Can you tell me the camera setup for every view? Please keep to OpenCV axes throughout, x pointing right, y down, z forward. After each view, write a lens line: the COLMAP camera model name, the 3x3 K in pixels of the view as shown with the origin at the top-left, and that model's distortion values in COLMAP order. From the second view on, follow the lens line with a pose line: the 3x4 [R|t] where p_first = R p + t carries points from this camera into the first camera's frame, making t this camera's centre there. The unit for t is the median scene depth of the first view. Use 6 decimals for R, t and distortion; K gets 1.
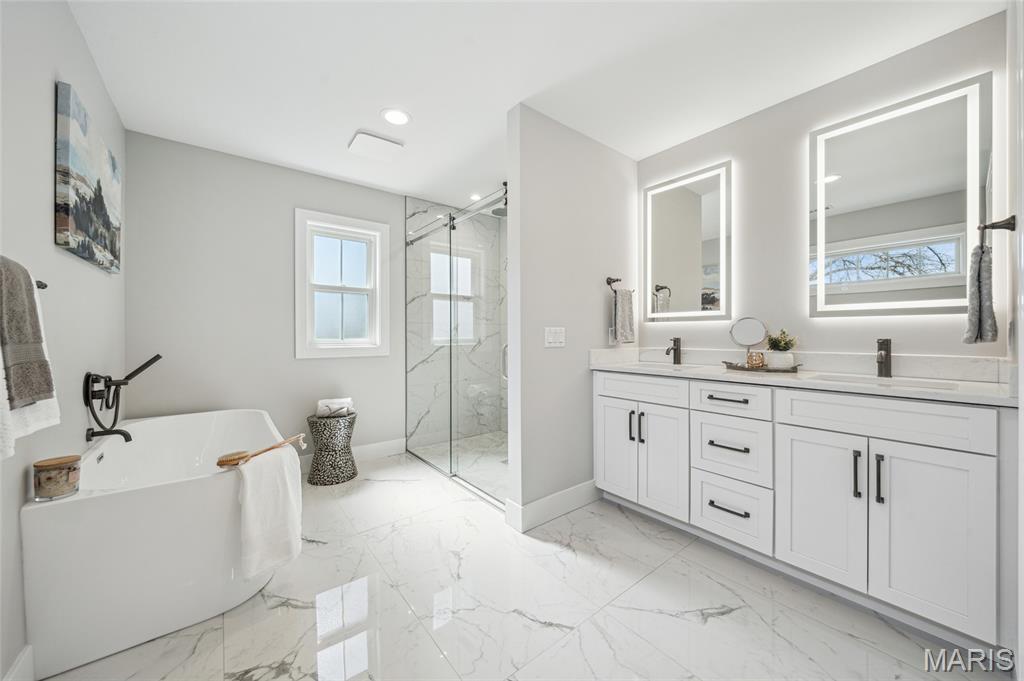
lens RADIAL K [[378.5, 0, 517.5], [0, 378.5, 335.8], [0, 0, 1]] dist [0.000841, 0.000046]
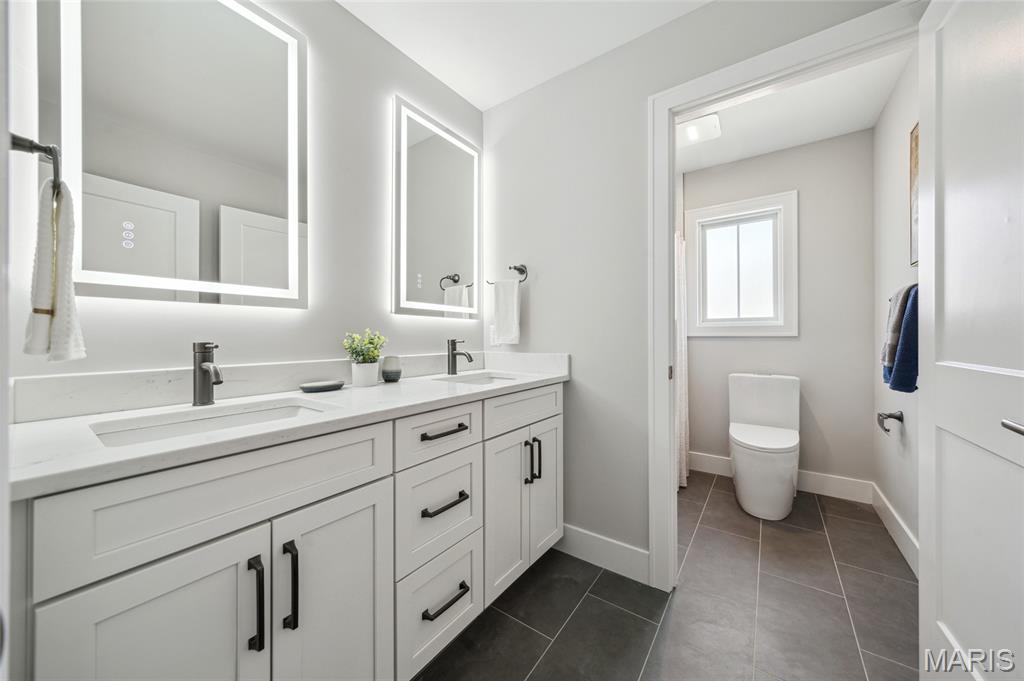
lens RADIAL K [[355.7, 0, 516.2], [0, 355.7, 339.0], [0, 0, 1]] dist [-0.006907, -0.000040]
pose [[-0.269755, 0.001553, 0.962928, -0.049752], [0.011787, 0.999929, 0.001689, 0.007657], [-0.962857, 0.011805, -0.269754, 0.830407]]
